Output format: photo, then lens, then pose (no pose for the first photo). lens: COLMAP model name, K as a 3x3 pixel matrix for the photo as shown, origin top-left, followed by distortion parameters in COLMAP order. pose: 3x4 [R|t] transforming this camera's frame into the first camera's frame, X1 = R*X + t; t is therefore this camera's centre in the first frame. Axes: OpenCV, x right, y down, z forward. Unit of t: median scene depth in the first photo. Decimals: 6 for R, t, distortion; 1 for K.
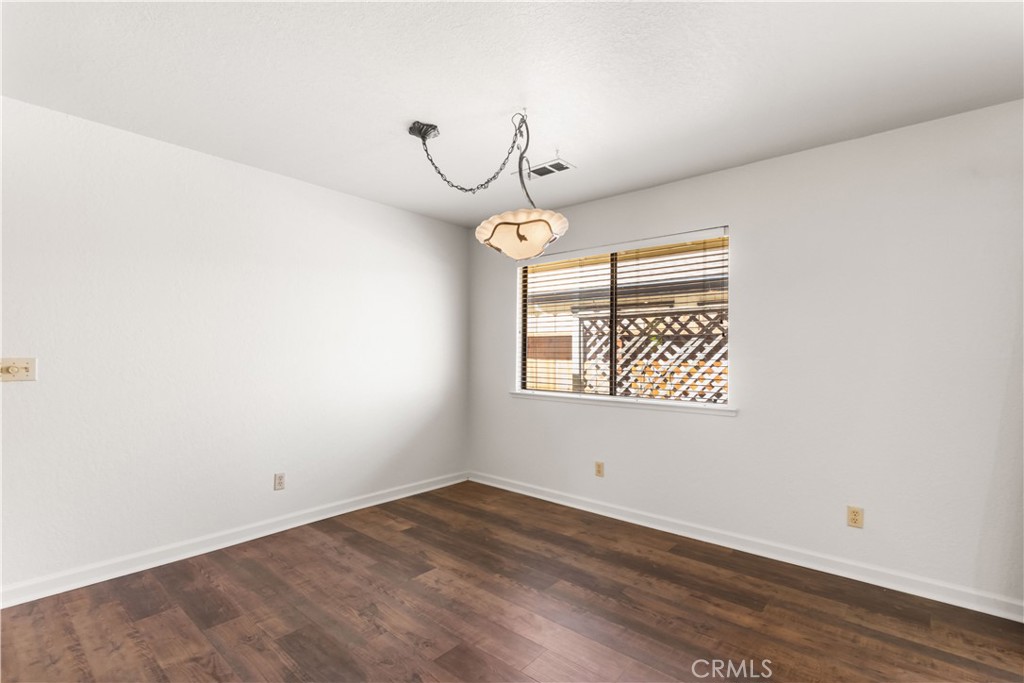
lens RADIAL K [[481.1, 0, 506.3], [0, 481.1, 357.0], [0, 0, 1]] dist [0.000049, 0.000166]
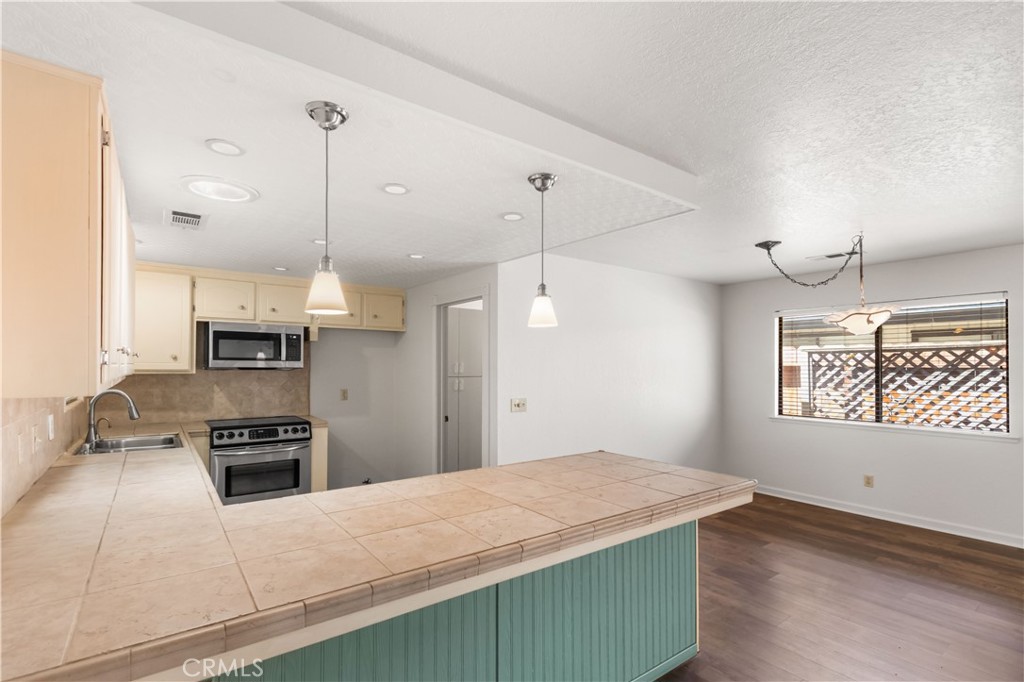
lens RADIAL K [[479.4, 0, 487.7], [0, 479.4, 364.5], [0, 0, 1]] dist [-0.002805, -0.000905]
pose [[0.968370, -0.007822, -0.249397, -0.355346], [0.004841, 0.999909, -0.012563, -0.046555], [0.249472, 0.010958, 0.968320, -0.356388]]
